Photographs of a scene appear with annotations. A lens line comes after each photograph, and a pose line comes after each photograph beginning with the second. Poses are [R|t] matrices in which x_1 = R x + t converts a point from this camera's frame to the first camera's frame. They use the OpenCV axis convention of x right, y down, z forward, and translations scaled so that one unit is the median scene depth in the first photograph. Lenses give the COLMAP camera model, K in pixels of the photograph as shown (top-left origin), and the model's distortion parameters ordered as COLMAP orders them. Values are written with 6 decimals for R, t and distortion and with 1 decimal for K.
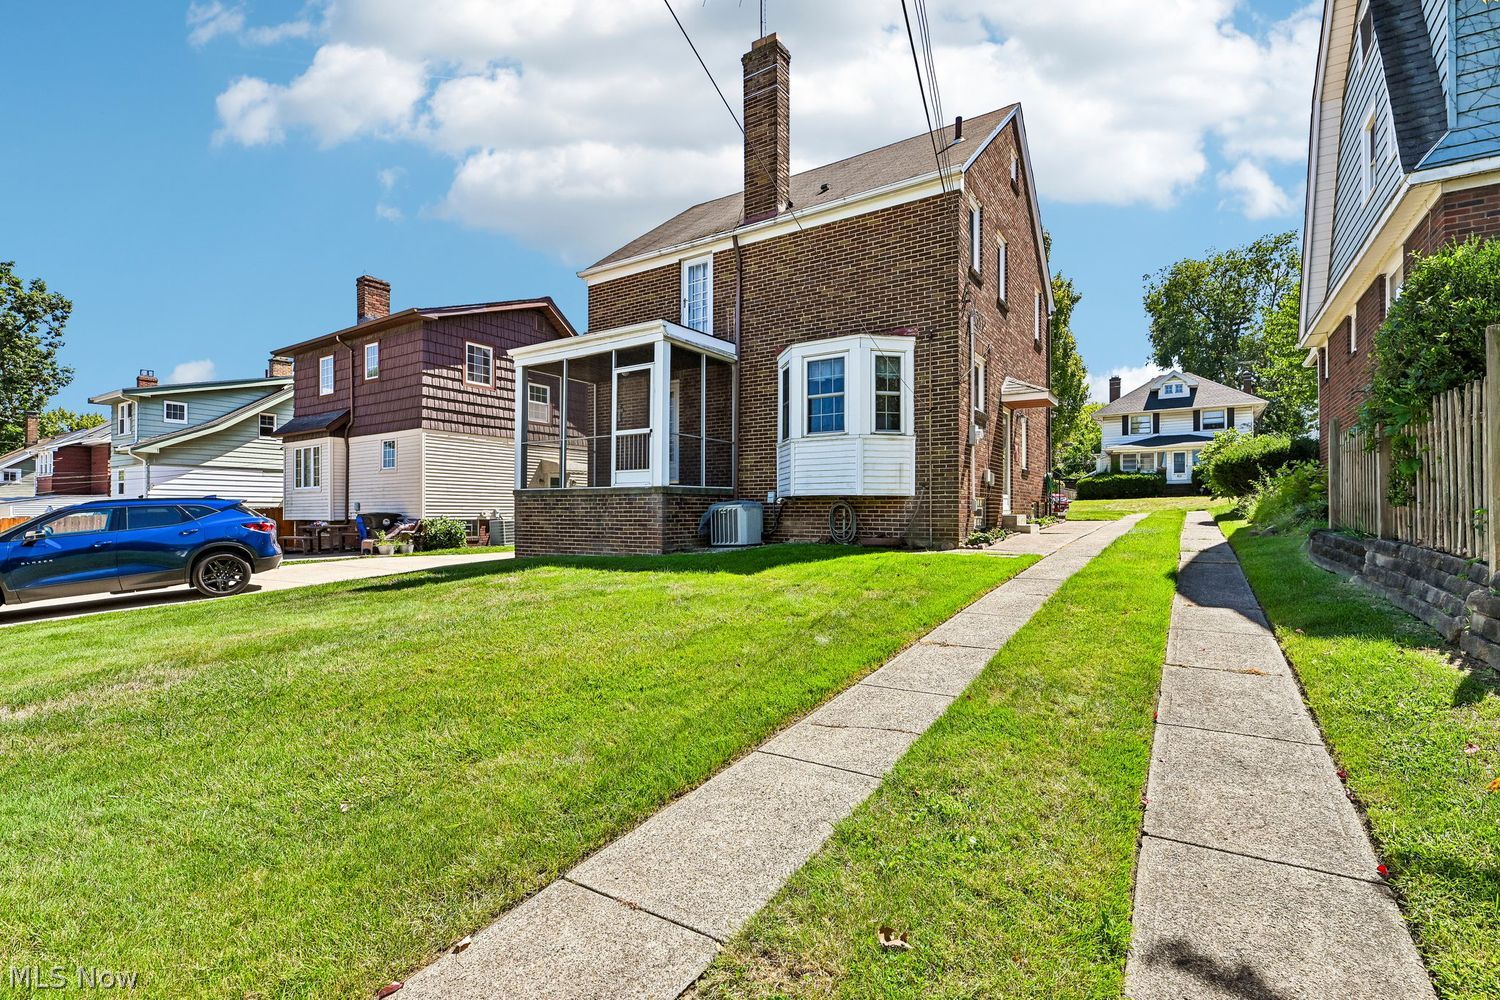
lens RADIAL K [[668.5, 0, 751.0], [0, 668.5, 504.6], [0, 0, 1]] dist [-0.002770, 0.000174]
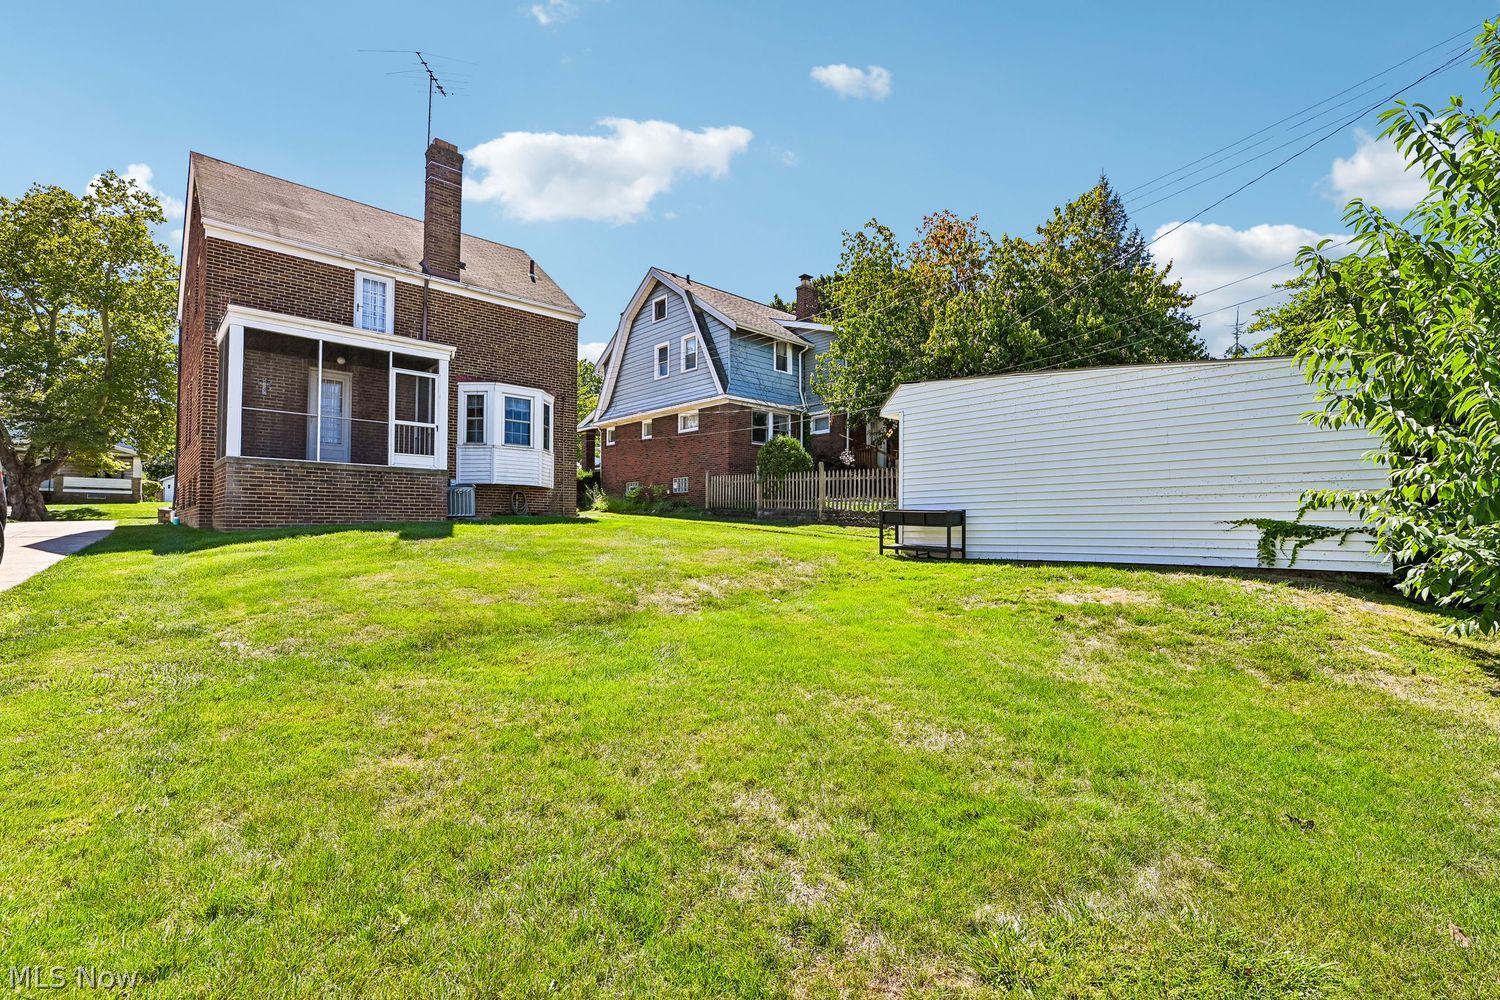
lens RADIAL K [[668.5, 0, 751.0], [0, 668.5, 505.7], [0, 0, 1]] dist [-0.002770, 0.000174]
pose [[0.219462, 0.032863, 0.975068, -1.114485], [-0.014730, 0.999430, -0.030369, 0.064639], [-0.975510, -0.007698, 0.219821, 0.098577]]
